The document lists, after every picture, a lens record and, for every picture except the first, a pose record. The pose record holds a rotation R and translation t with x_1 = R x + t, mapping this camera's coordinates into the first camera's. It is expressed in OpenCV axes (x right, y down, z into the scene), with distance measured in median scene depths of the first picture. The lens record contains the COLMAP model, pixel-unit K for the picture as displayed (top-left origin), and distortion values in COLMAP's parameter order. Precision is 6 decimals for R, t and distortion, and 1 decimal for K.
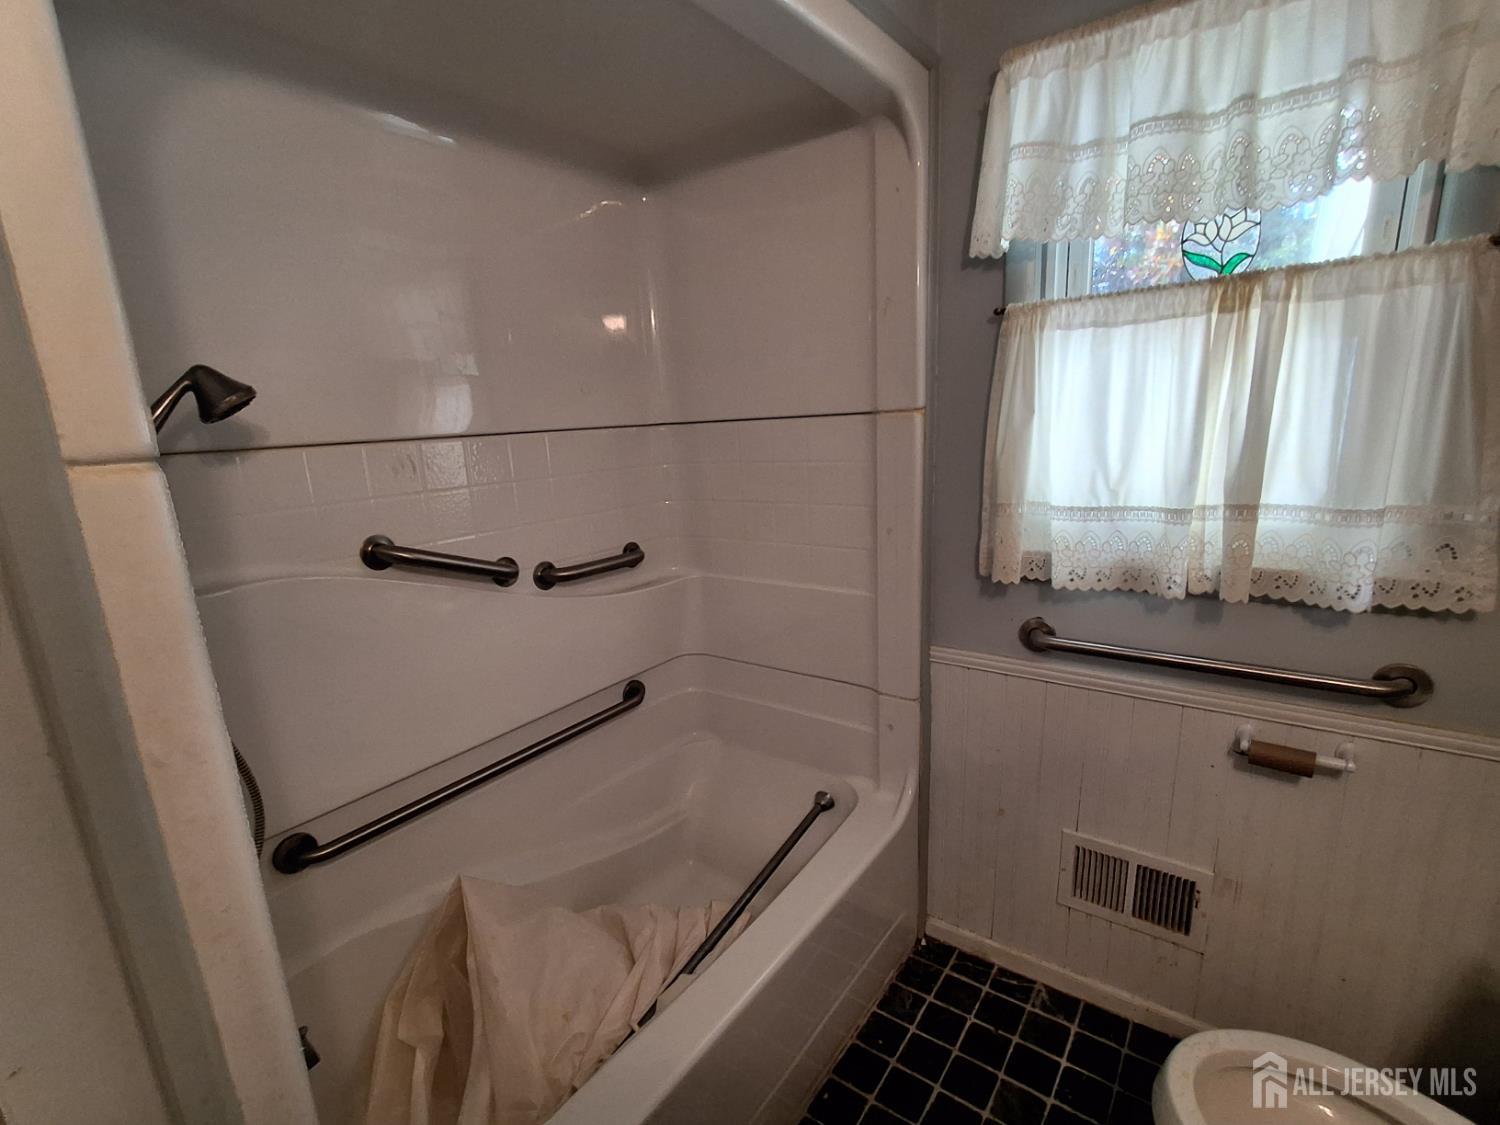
lens RADIAL K [[686.4, 0, 747.6], [0, 686.4, 576.6], [0, 0, 1]] dist [-0.000879, 0.000728]
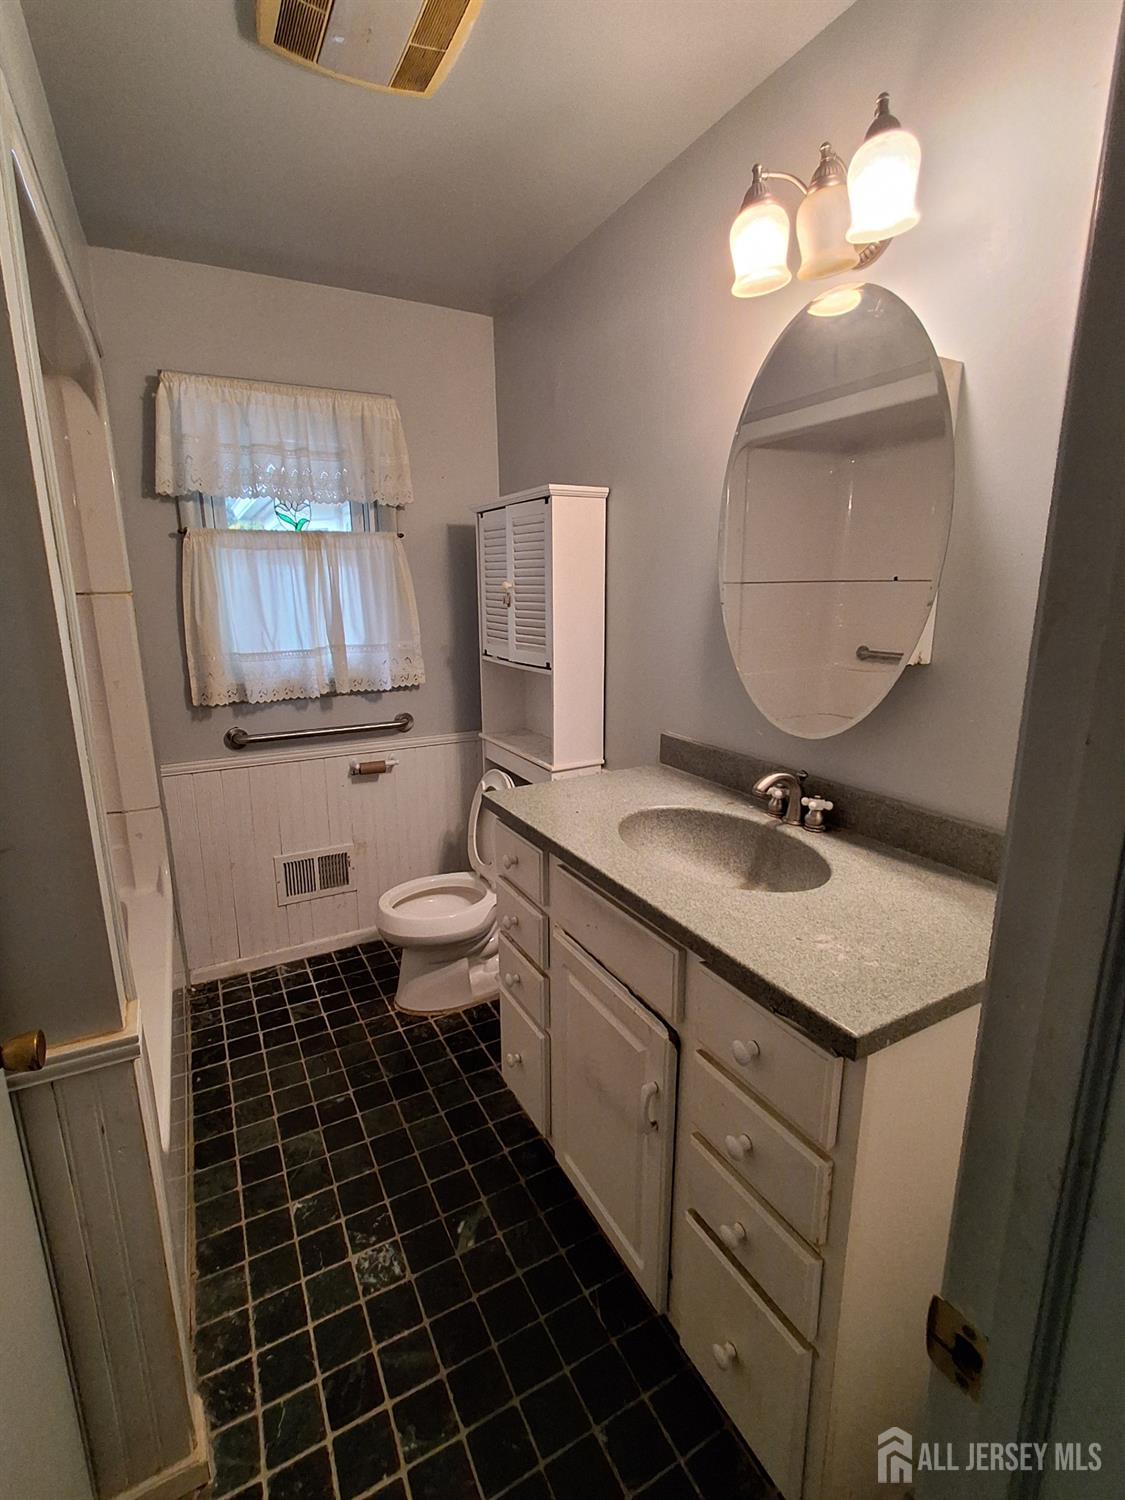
lens RADIAL K [[686.4, 0, 561.1], [0, 686.4, 745.2], [0, 0, 1]] dist [-0.000879, 0.000728]
pose [[0.407770, -0.163778, 0.898276, -0.712531], [0.190033, 0.977462, 0.091950, 0.099756], [-0.893091, 0.133207, 0.429703, -0.344588]]
